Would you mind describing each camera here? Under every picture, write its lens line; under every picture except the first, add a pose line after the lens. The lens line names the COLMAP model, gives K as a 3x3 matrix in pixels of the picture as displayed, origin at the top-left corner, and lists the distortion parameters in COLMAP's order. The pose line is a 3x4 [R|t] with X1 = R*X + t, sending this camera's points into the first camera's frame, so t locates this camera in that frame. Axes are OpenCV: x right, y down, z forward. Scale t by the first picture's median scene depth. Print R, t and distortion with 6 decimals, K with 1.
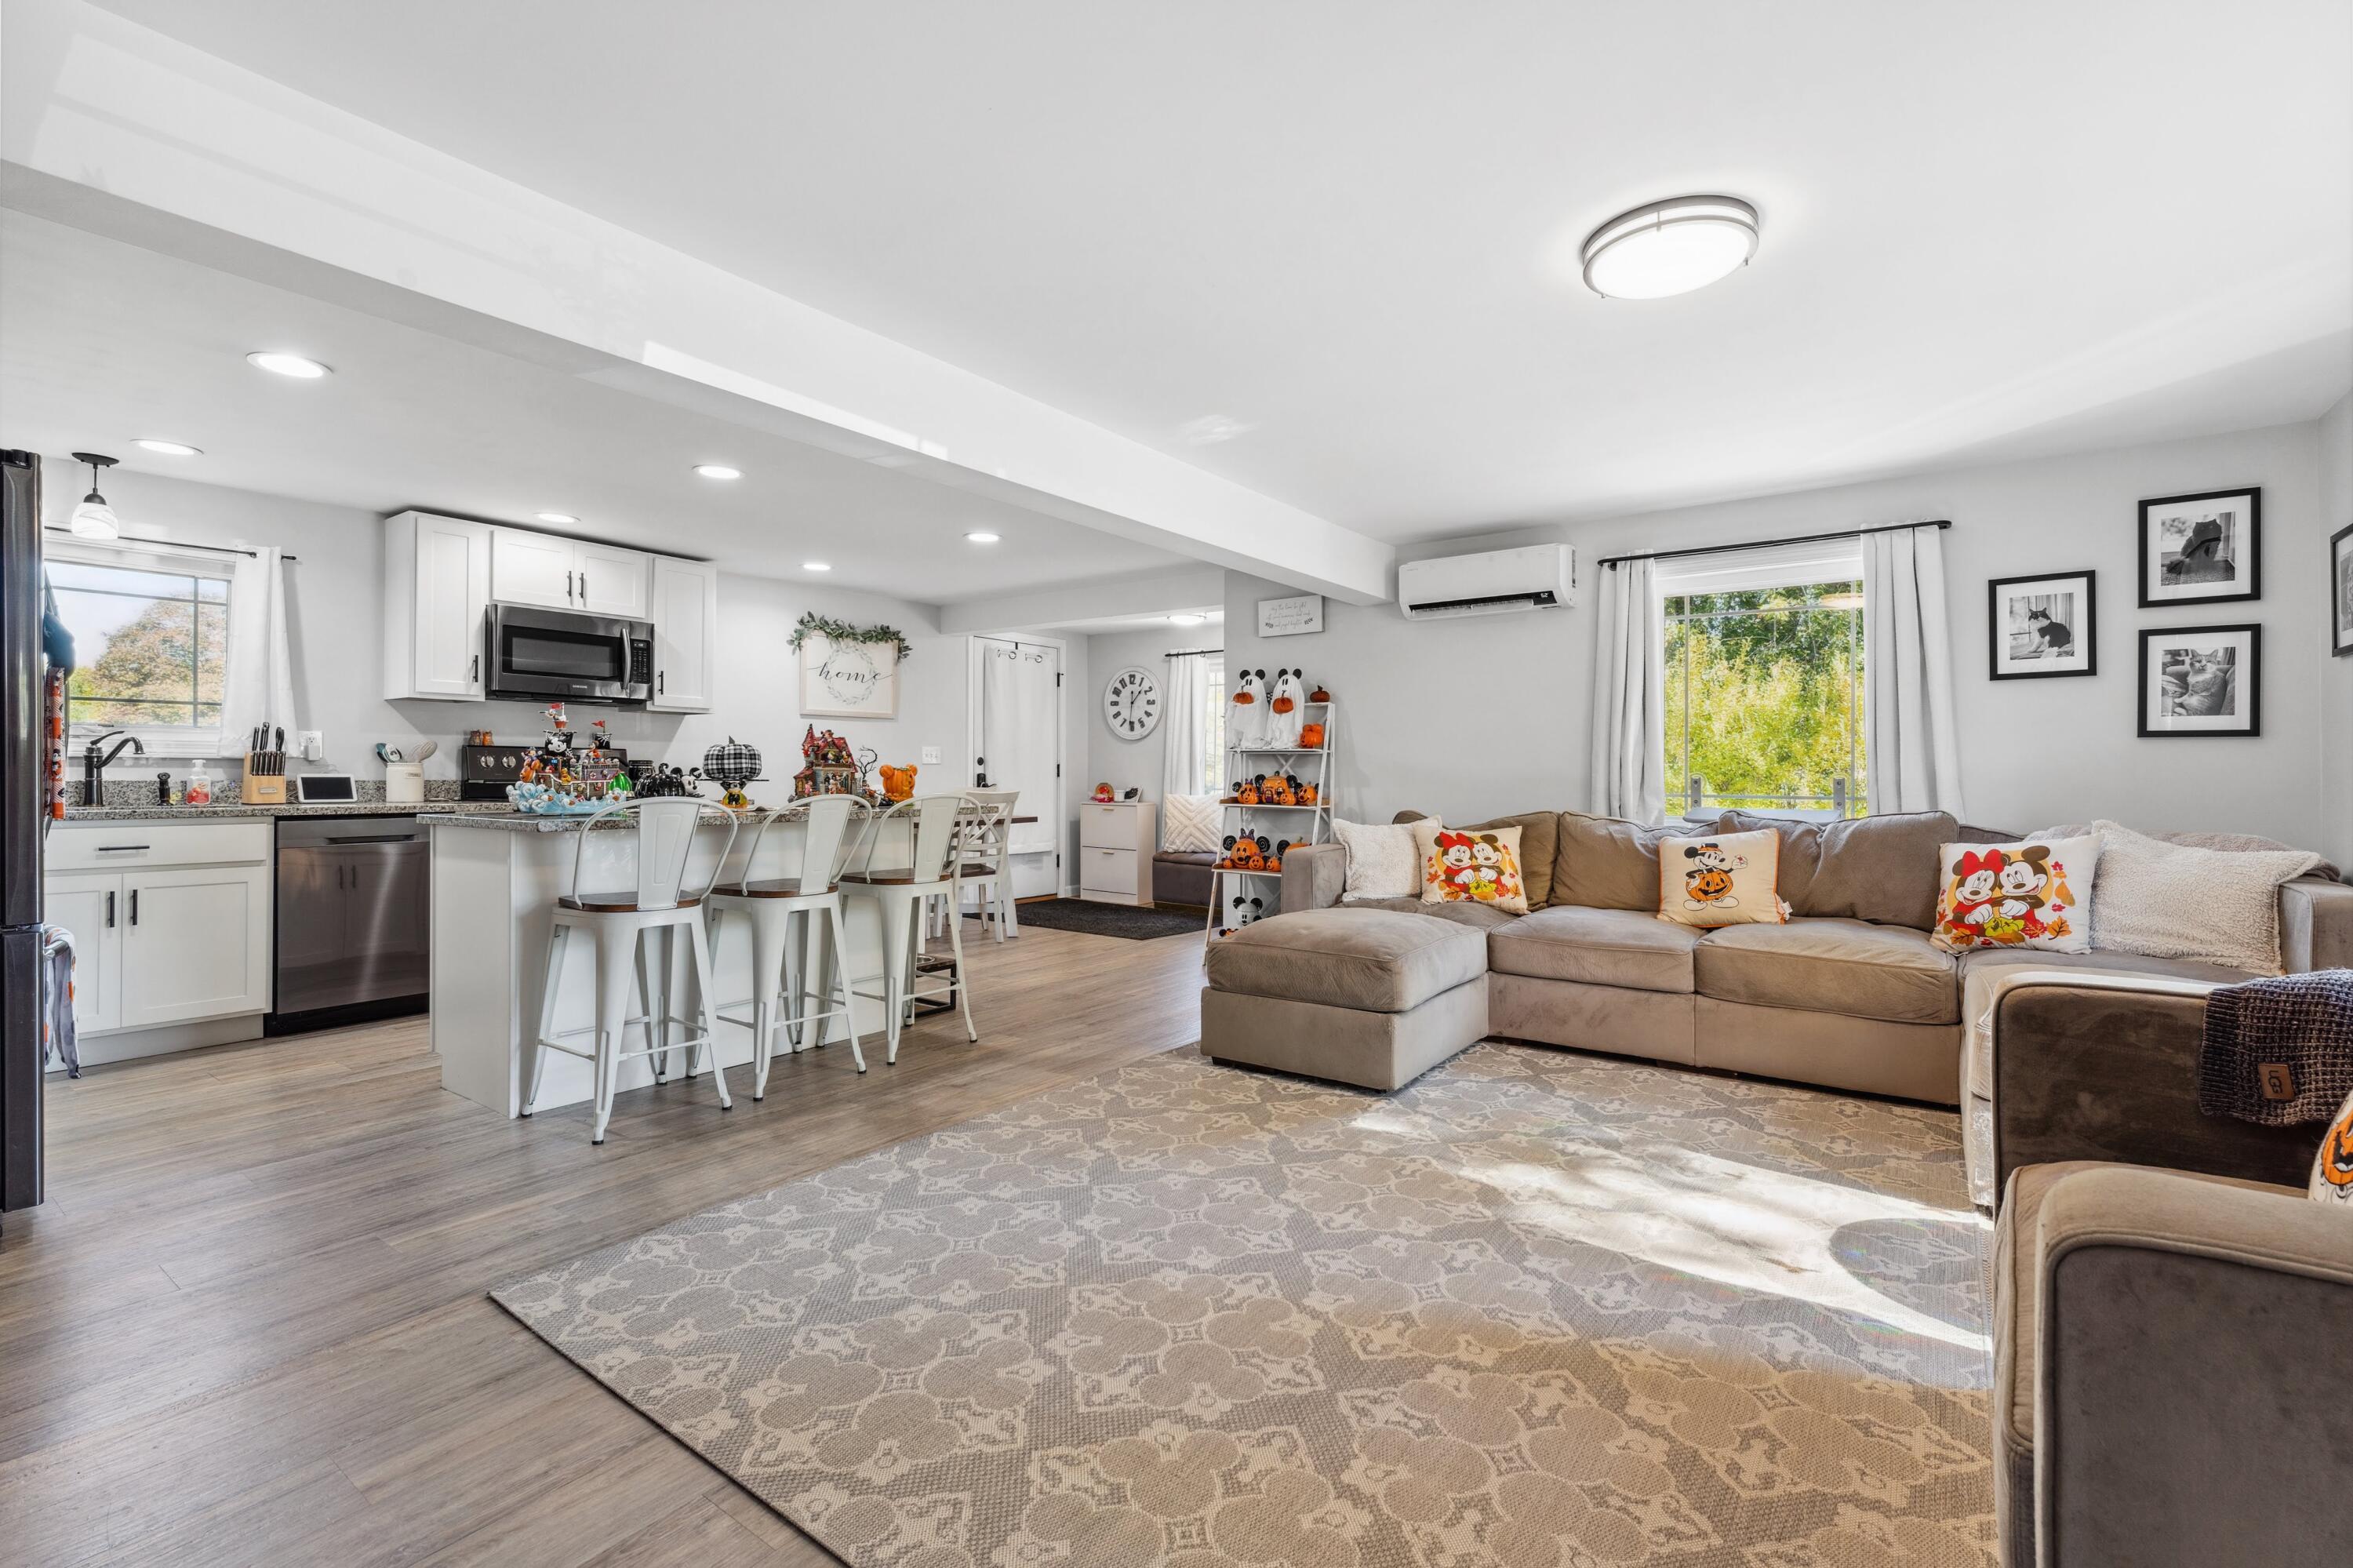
lens RADIAL K [[1041.5, 0, 1185.0], [0, 1041.5, 770.0], [0, 0, 1]] dist [-0.001780, -0.000907]
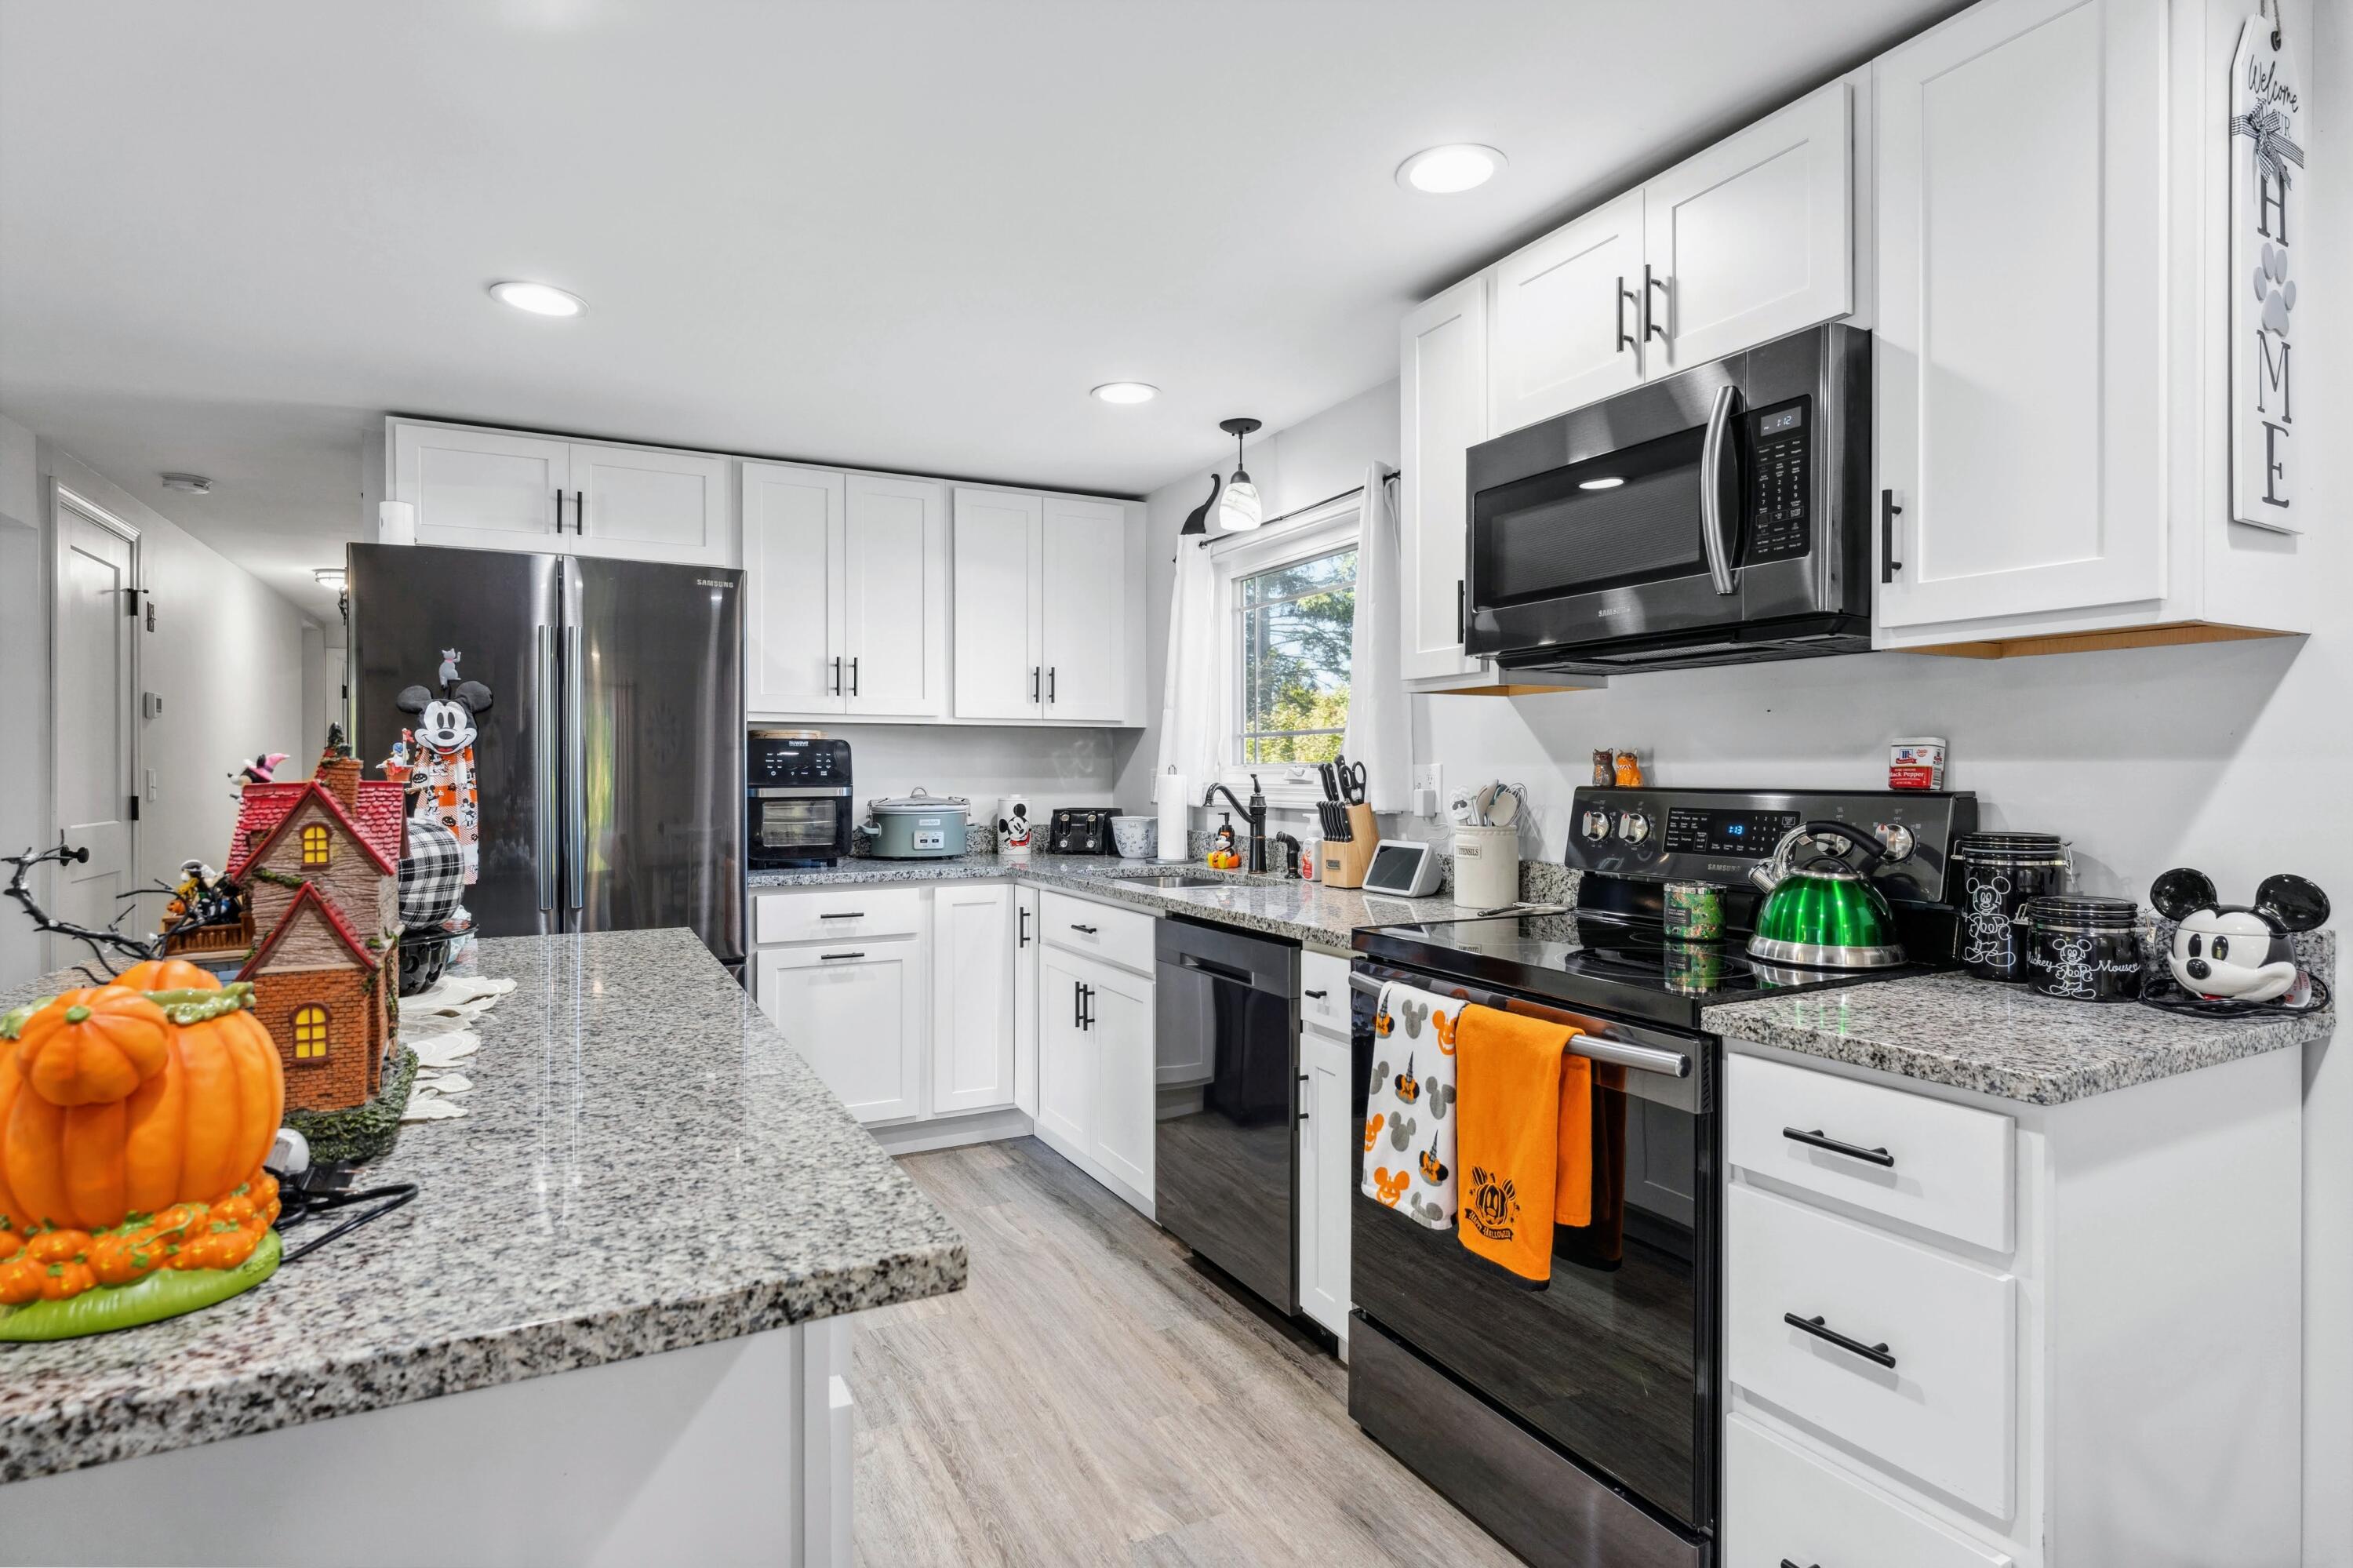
lens RADIAL K [[1191.6, 0, 1171.2], [0, 1191.6, 783.5], [0, 0, 1]] dist [-0.003609, -0.001184]
pose [[-0.450313, 0.003721, -0.892863, -0.205963], [0.001557, 0.999993, 0.003382, -0.031105], [0.892870, 0.000133, -0.450315, 1.230555]]
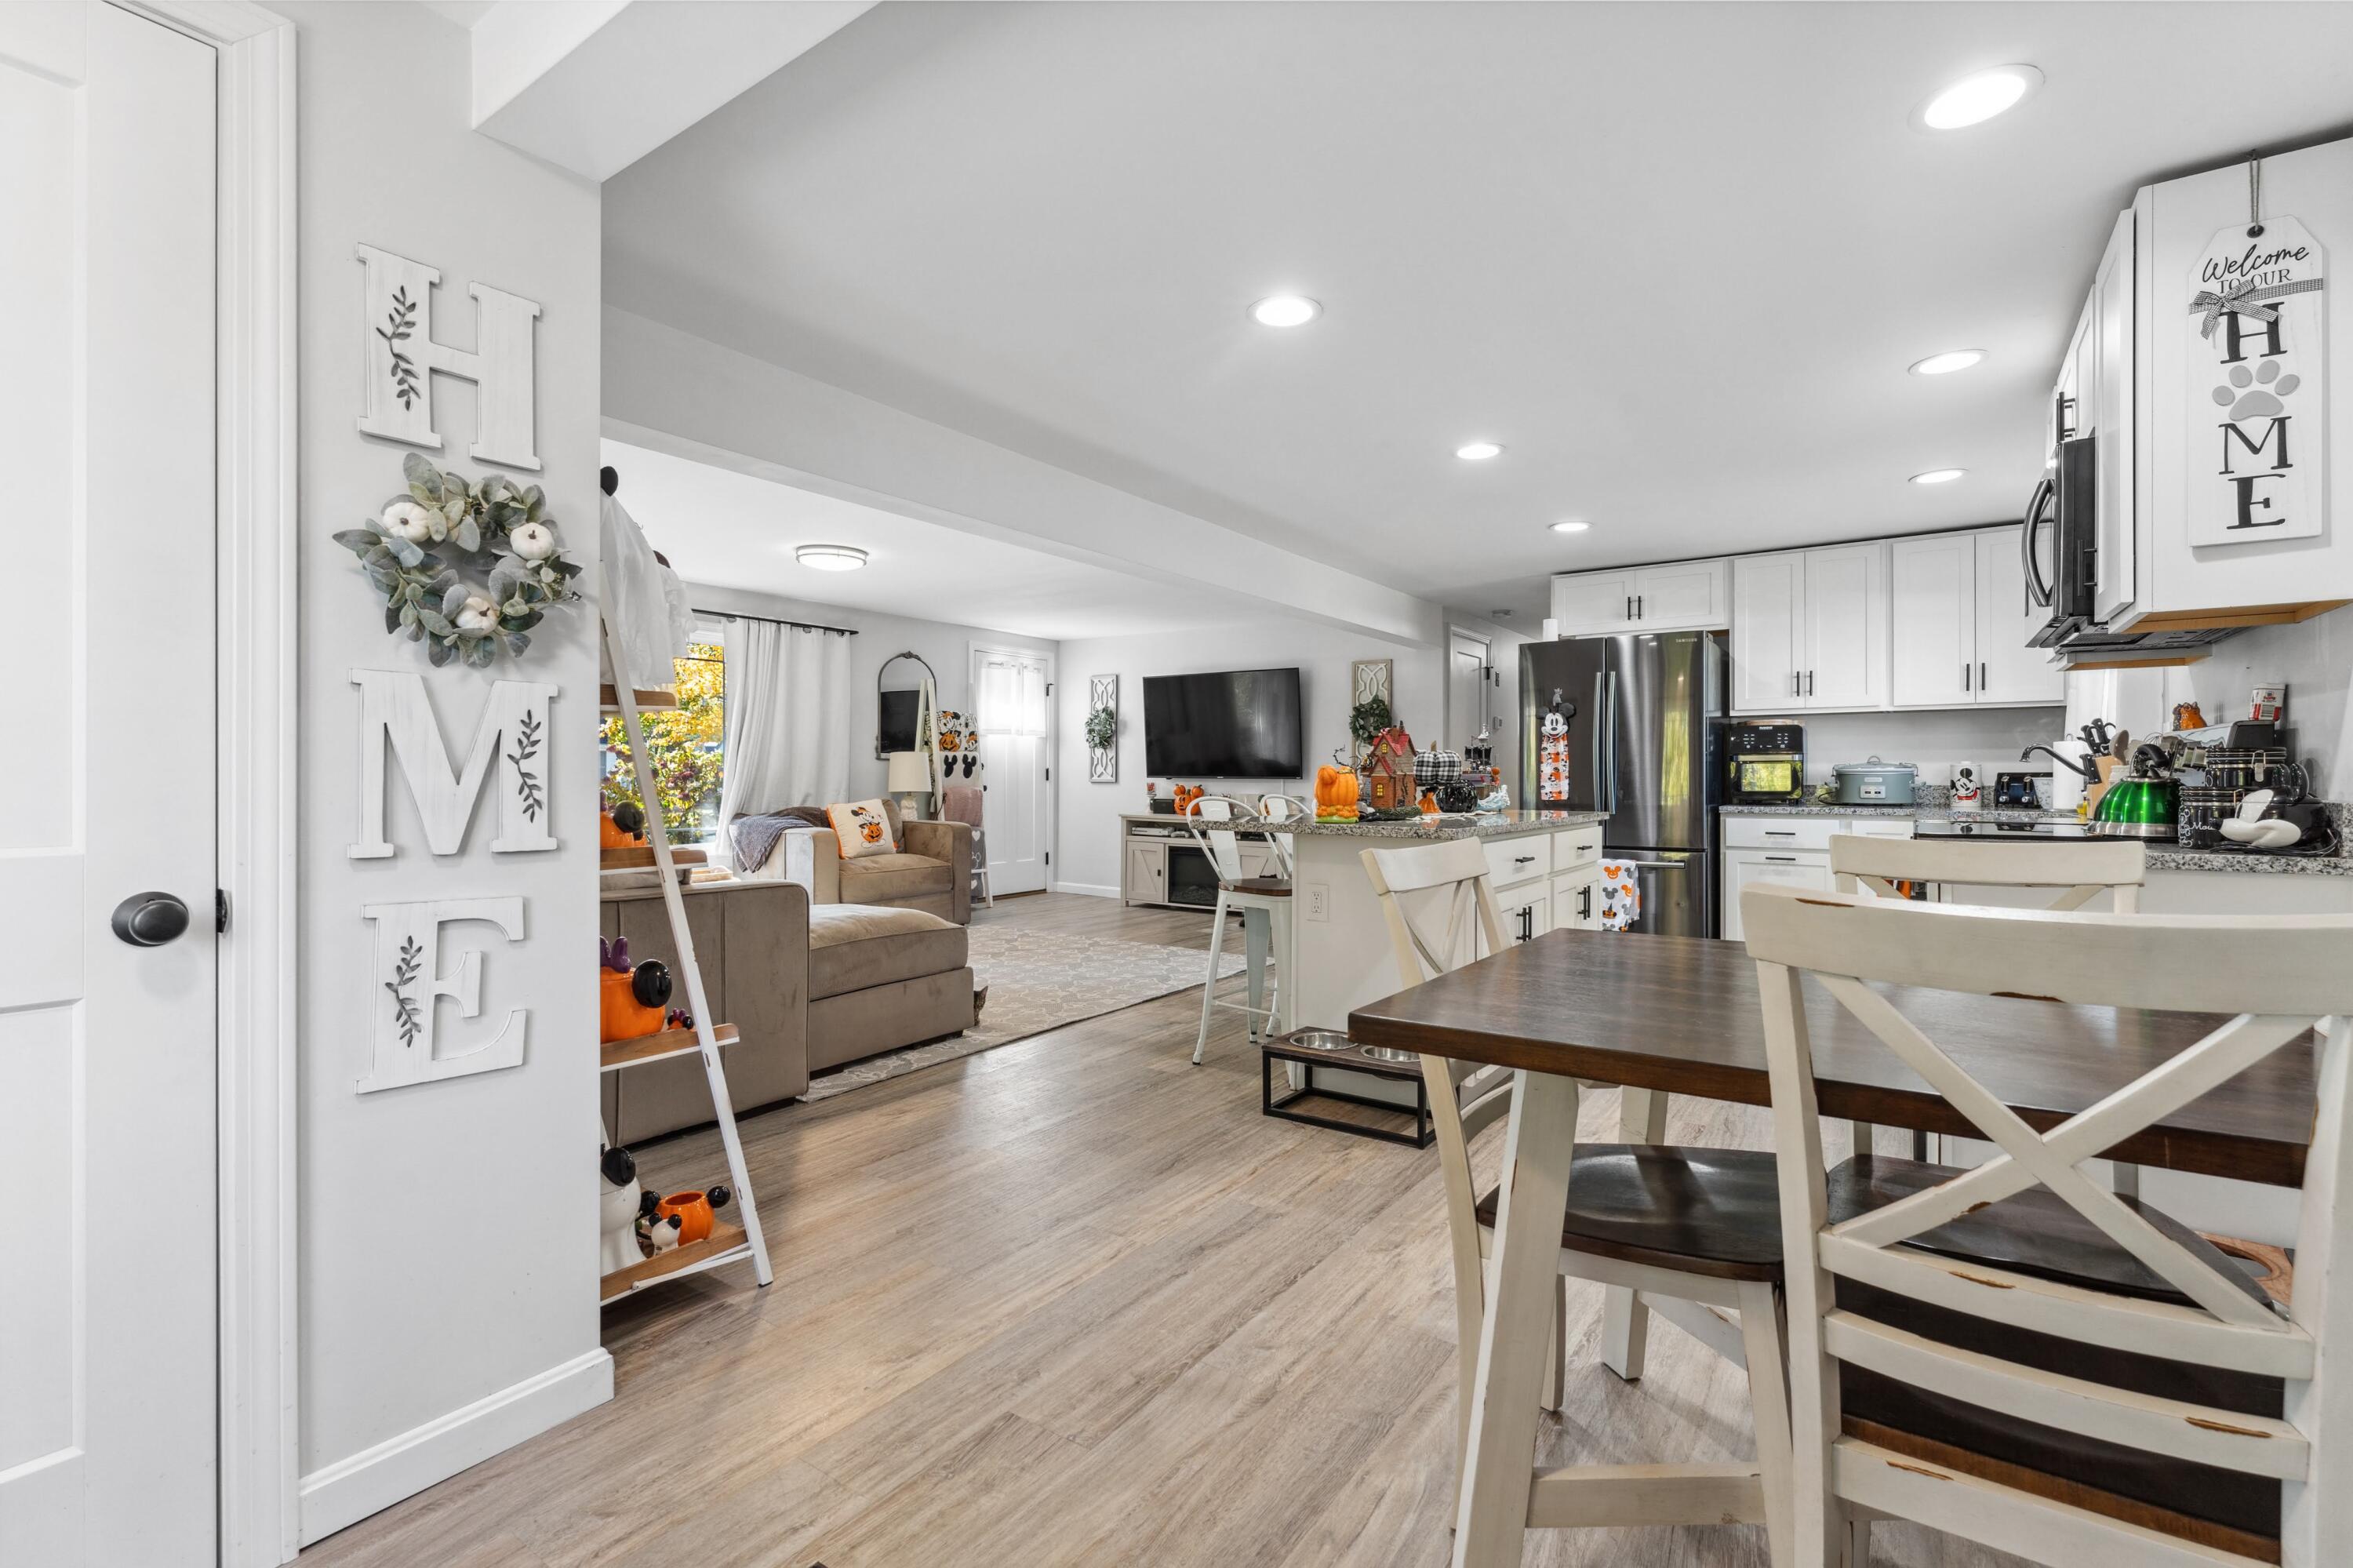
lens RADIAL K [[1041.5, 0, 1196.4], [0, 1041.5, 777.4], [0, 0, 1]] dist [-0.001780, -0.000907]
pose [[-0.999784, -0.005410, -0.020091, -0.168905], [-0.005364, 0.999983, -0.002391, 0.003809], [0.020104, -0.002282, -0.999795, 1.761683]]
